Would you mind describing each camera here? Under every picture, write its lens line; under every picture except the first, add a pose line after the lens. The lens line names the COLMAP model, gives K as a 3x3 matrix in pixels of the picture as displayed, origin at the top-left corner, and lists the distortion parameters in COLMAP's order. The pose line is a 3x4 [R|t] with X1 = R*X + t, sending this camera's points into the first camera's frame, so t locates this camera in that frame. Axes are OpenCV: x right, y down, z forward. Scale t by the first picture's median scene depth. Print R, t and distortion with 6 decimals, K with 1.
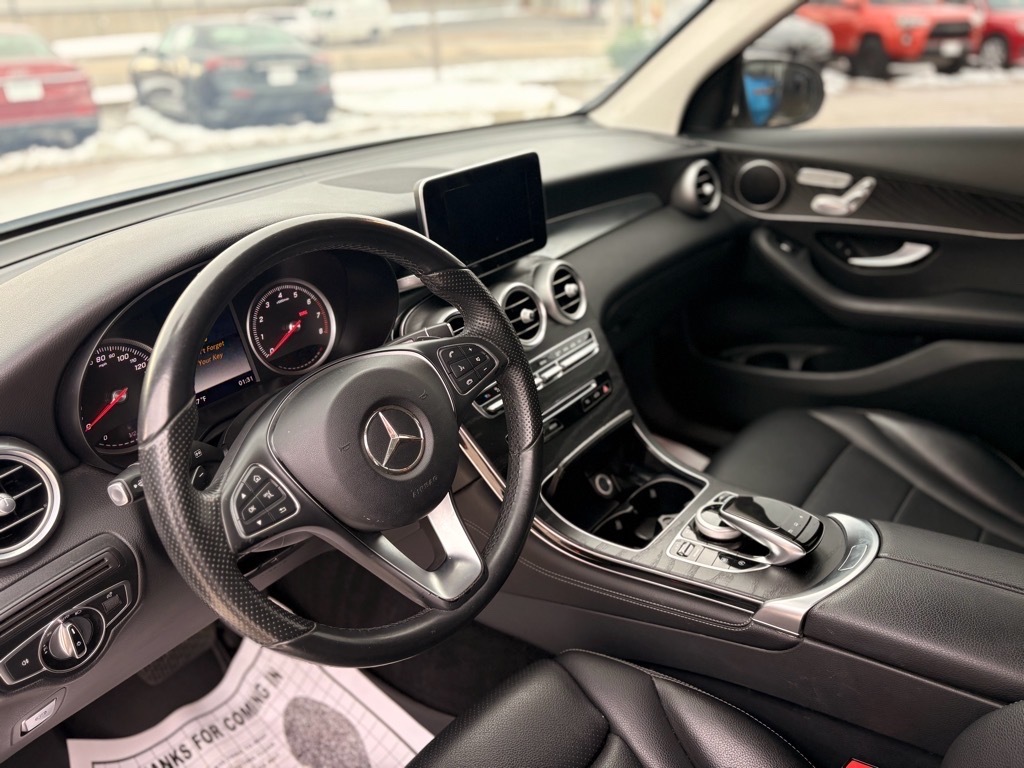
lens RADIAL K [[790.9, 0, 512.5], [0, 790.9, 380.7], [0, 0, 1]] dist [0.012607, 0.011980]
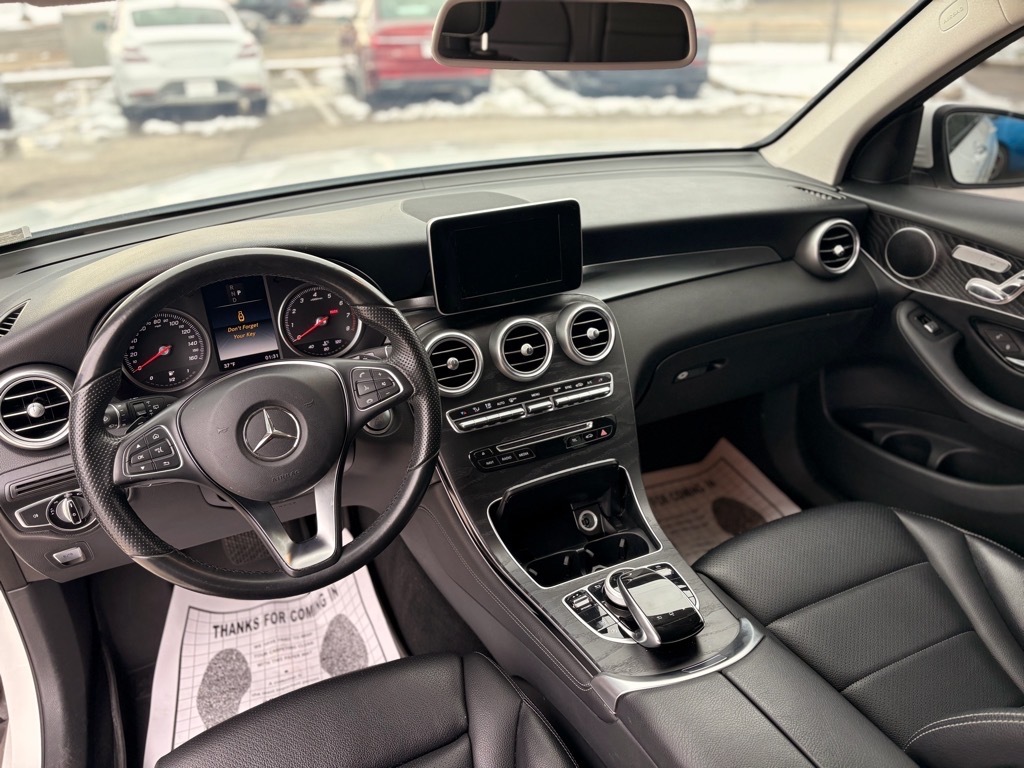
lens RADIAL K [[790.9, 0, 515.1], [0, 790.9, 384.0], [0, 0, 1]] dist [0.012607, 0.011980]
pose [[0.889113, 0.227561, -0.397108, 0.384597], [-0.210947, 0.973734, 0.085690, -0.108848], [0.406177, 0.007580, 0.913763, -0.001092]]
